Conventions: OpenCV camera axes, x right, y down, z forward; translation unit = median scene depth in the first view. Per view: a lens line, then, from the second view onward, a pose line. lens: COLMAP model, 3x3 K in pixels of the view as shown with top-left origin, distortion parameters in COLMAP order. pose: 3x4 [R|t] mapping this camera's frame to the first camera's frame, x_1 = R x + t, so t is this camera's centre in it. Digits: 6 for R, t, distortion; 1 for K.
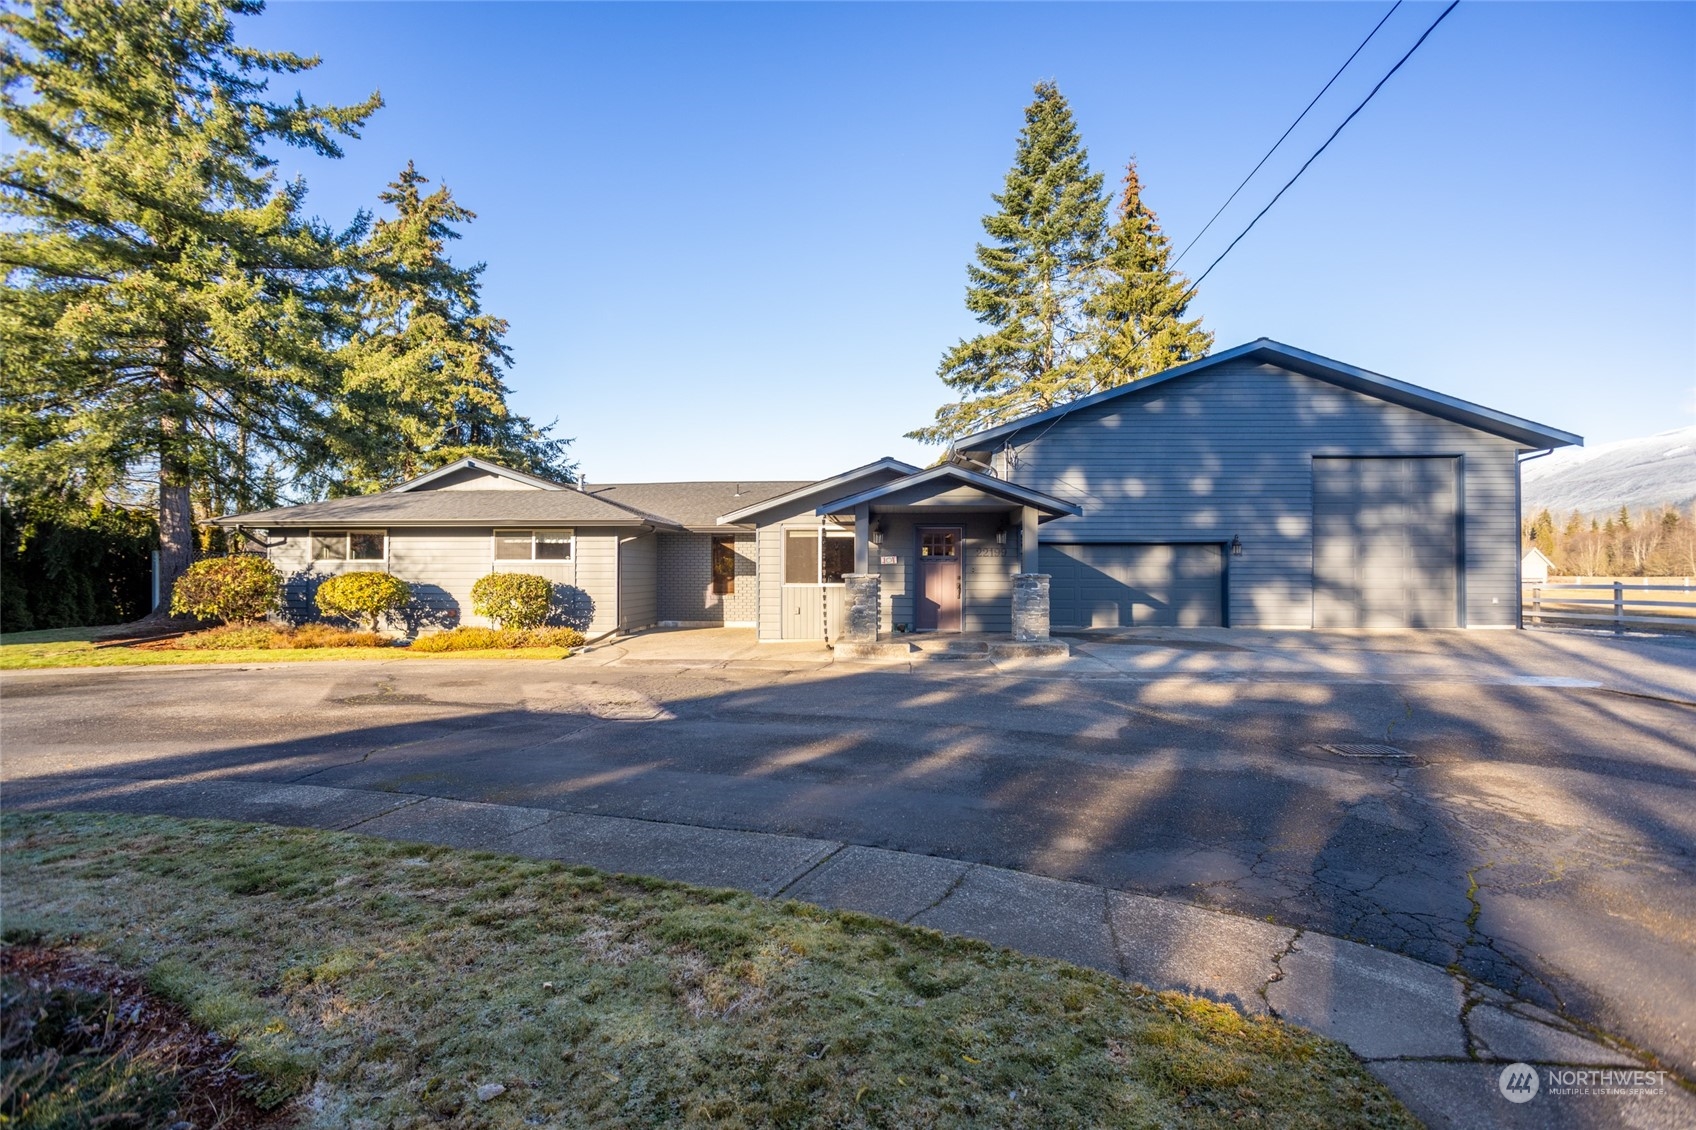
lens RADIAL K [[787.6, 0, 848.0], [0, 787.6, 565.0], [0, 0, 1]] dist [-0.024355, 0.014774]
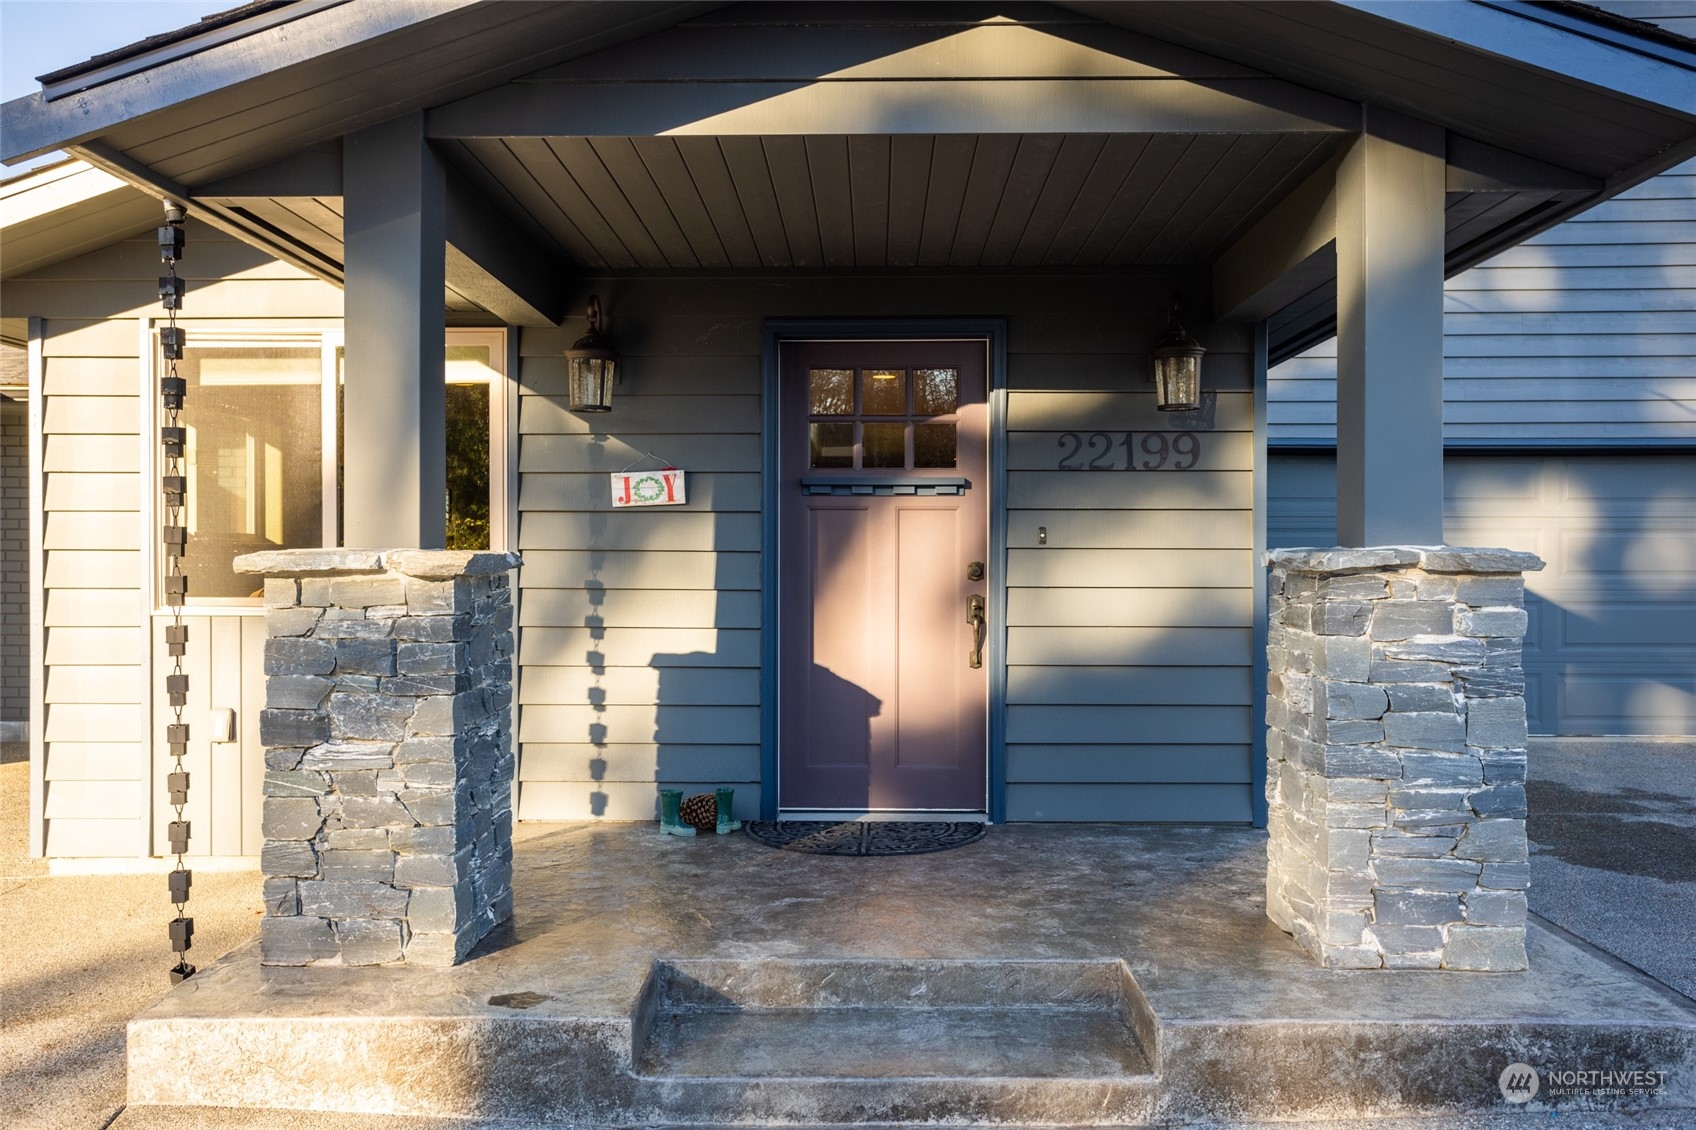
lens RADIAL K [[1378.8, 0, 856.8], [0, 1378.8, 563.3], [0, 0, 1]] dist [0.009507, 0.010960]
pose [[0.999011, -0.001128, 0.044443, 0.081872], [0.000595, 0.999928, 0.012011, 0.008273], [-0.044453, -0.011973, 0.998940, 0.556982]]
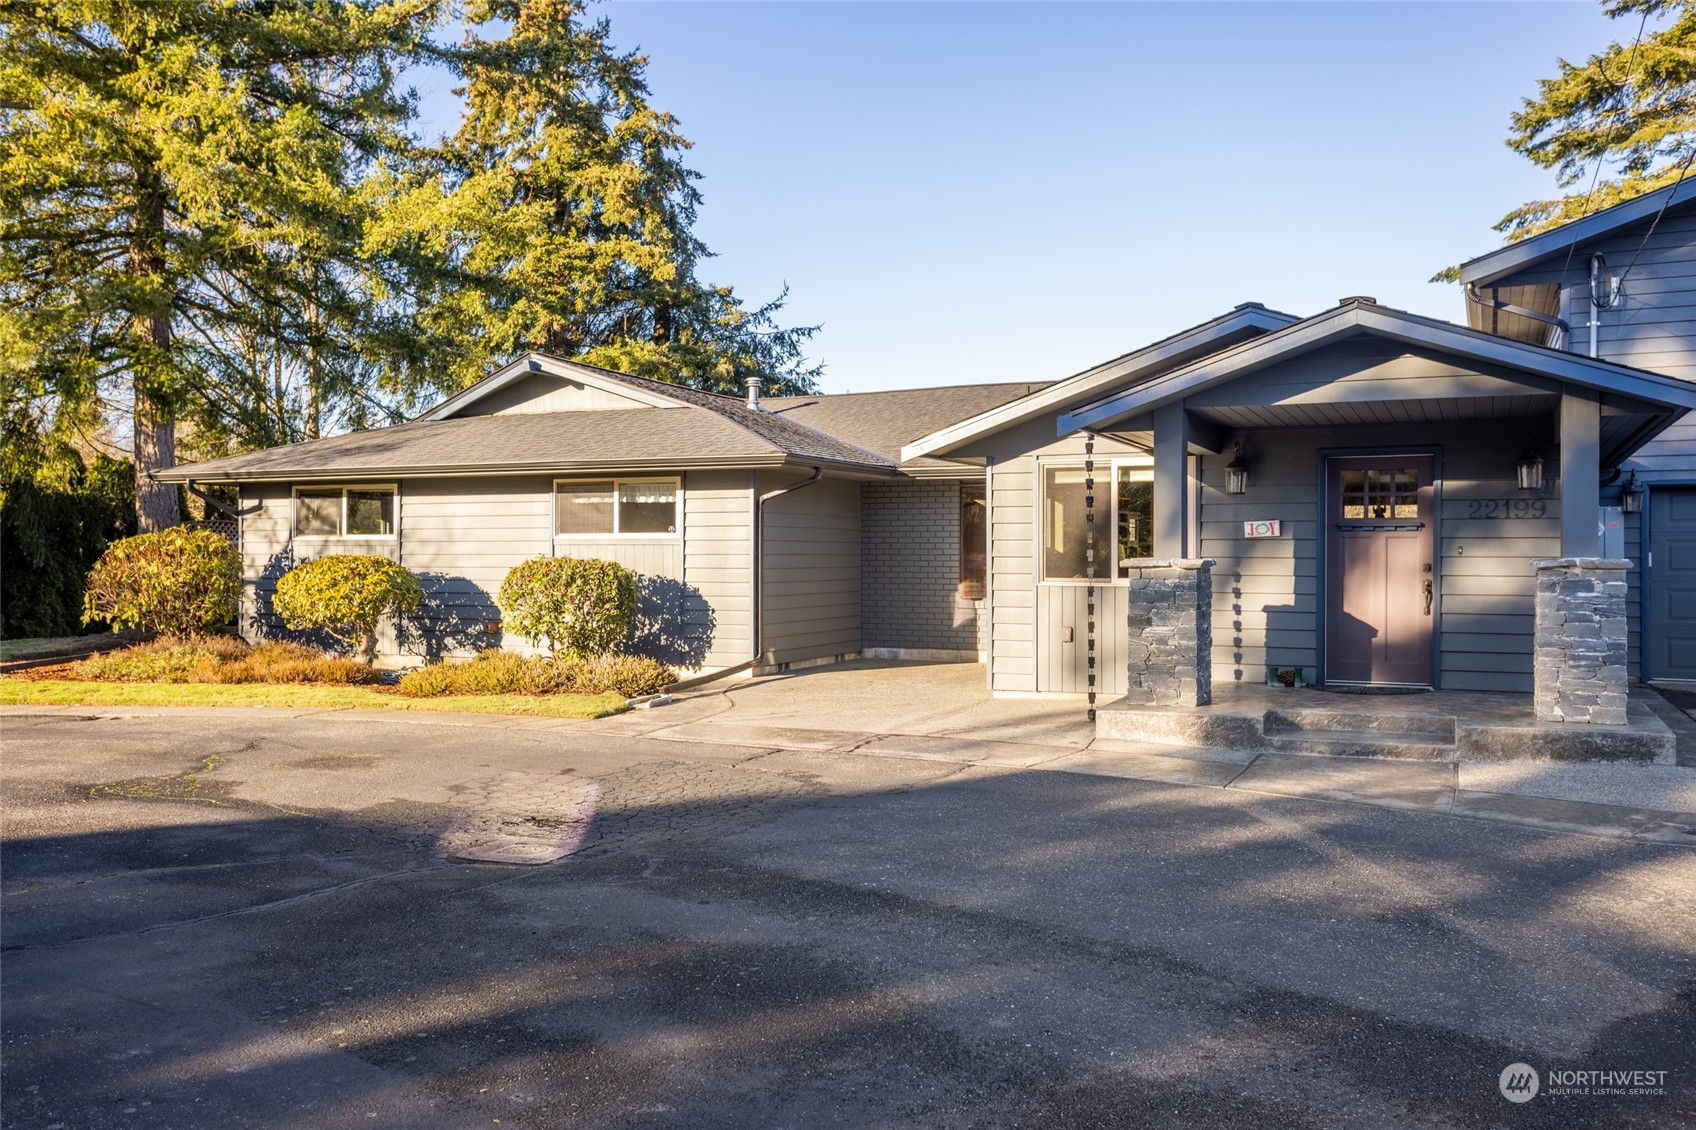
lens RADIAL K [[1378.8, 0, 856.8], [0, 1378.8, 563.3], [0, 0, 1]] dist [0.009507, 0.010960]
pose [[0.932756, 0.001619, -0.360506, 0.108176], [0.003445, 0.999904, 0.013405, 0.001924], [0.360493, -0.013746, 0.932661, 0.153925]]
